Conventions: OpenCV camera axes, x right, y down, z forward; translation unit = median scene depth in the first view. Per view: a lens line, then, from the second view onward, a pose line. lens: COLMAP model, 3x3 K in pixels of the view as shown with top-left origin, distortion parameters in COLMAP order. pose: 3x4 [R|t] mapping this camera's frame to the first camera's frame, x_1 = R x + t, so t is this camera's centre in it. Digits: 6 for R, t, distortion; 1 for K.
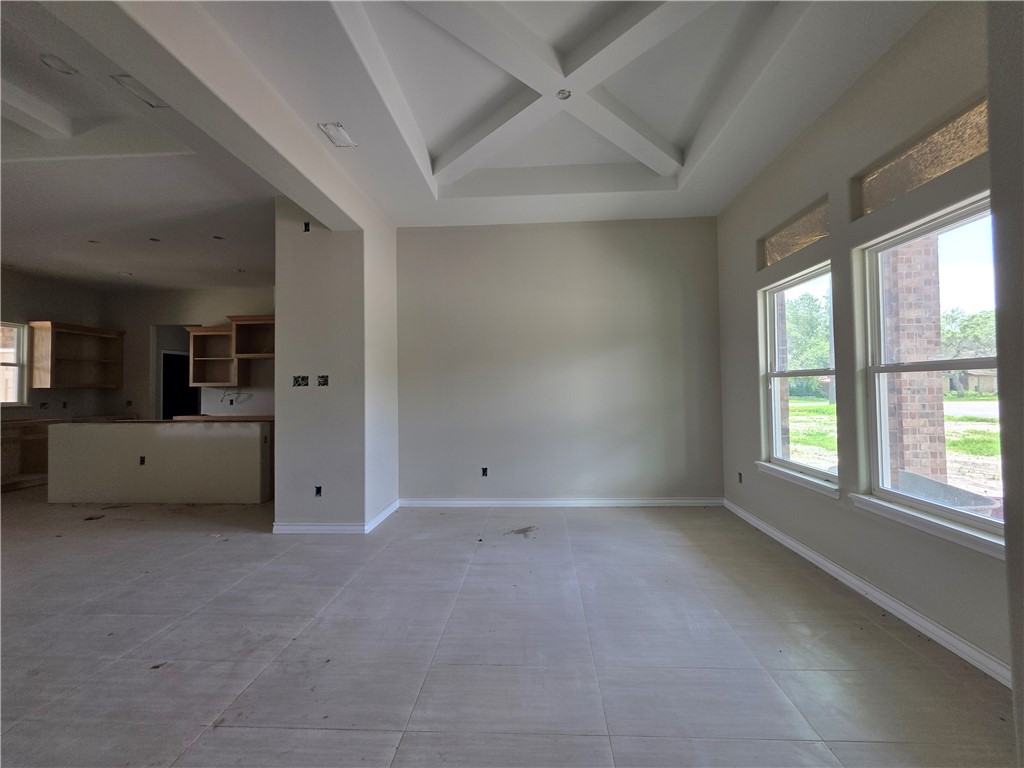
lens RADIAL K [[410.2, 0, 520.1], [0, 410.2, 378.7], [0, 0, 1]] dist [0.001280, -0.000188]
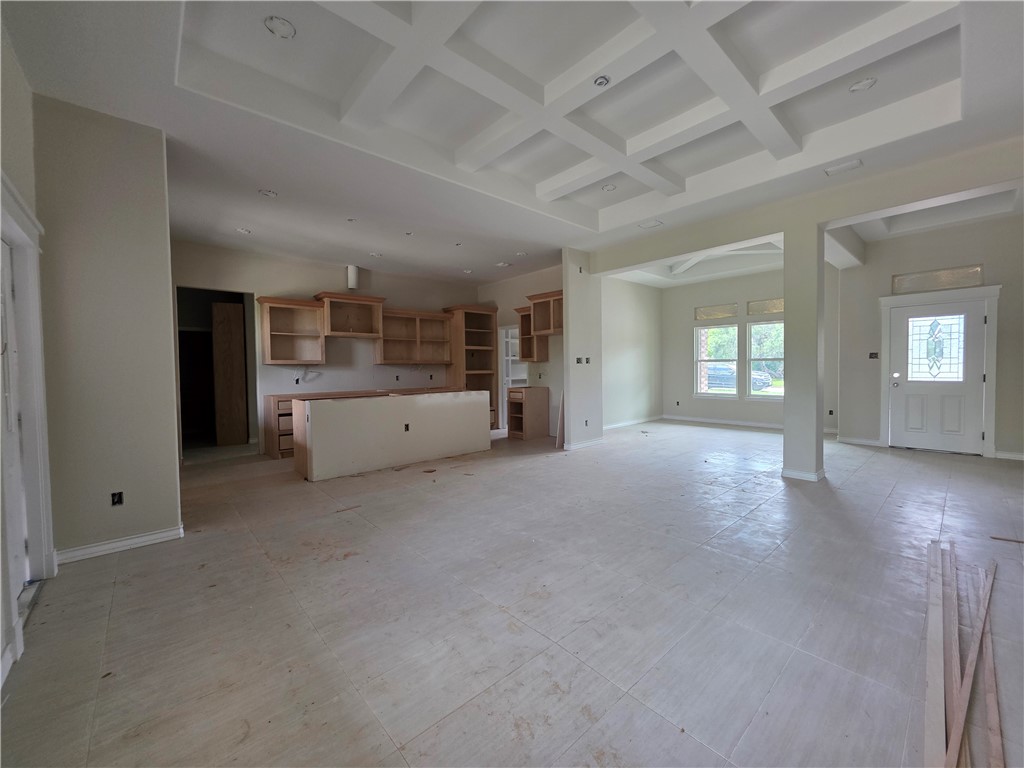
lens RADIAL K [[410.2, 0, 520.1], [0, 410.2, 378.7], [0, 0, 1]] dist [0.001280, -0.000188]
pose [[0.704951, -0.015775, 0.709080, -1.753813], [-0.012371, 0.999327, 0.034532, 0.022713], [-0.709148, -0.033115, 0.704282, -0.030889]]
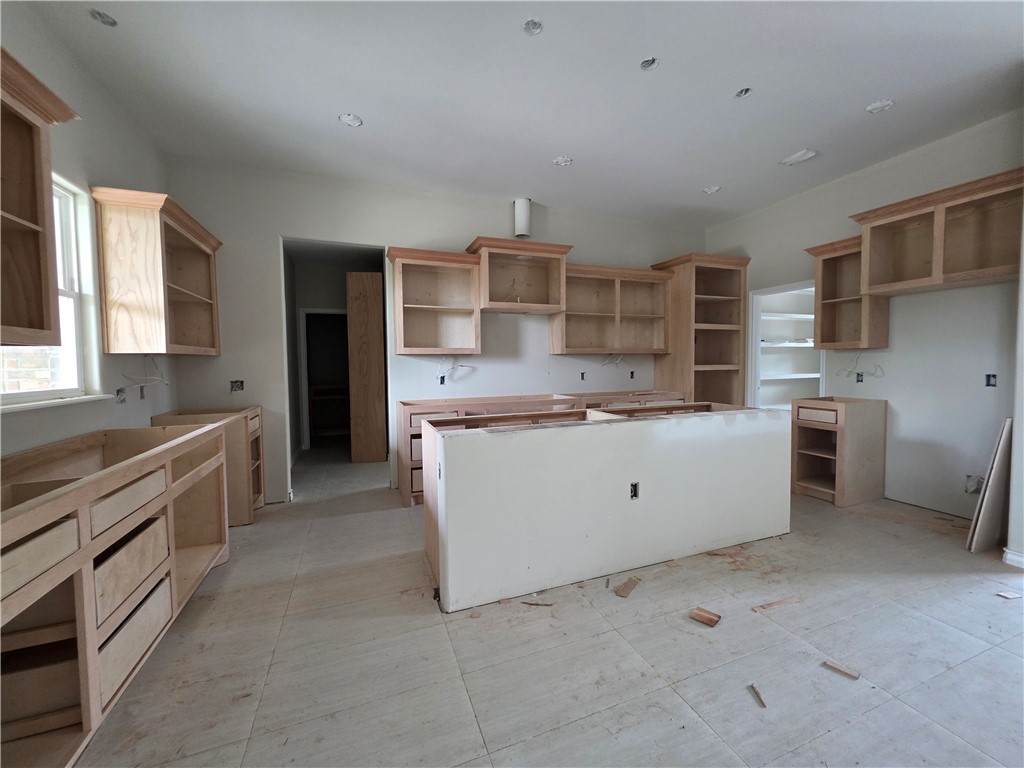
lens RADIAL K [[410.2, 0, 520.1], [0, 410.2, 378.7], [0, 0, 1]] dist [0.001280, -0.000188]
pose [[0.910736, -0.014548, 0.412734, -1.480899], [-0.012073, 0.998014, 0.061819, 0.027586], [-0.412814, -0.061284, 0.908751, 0.682298]]
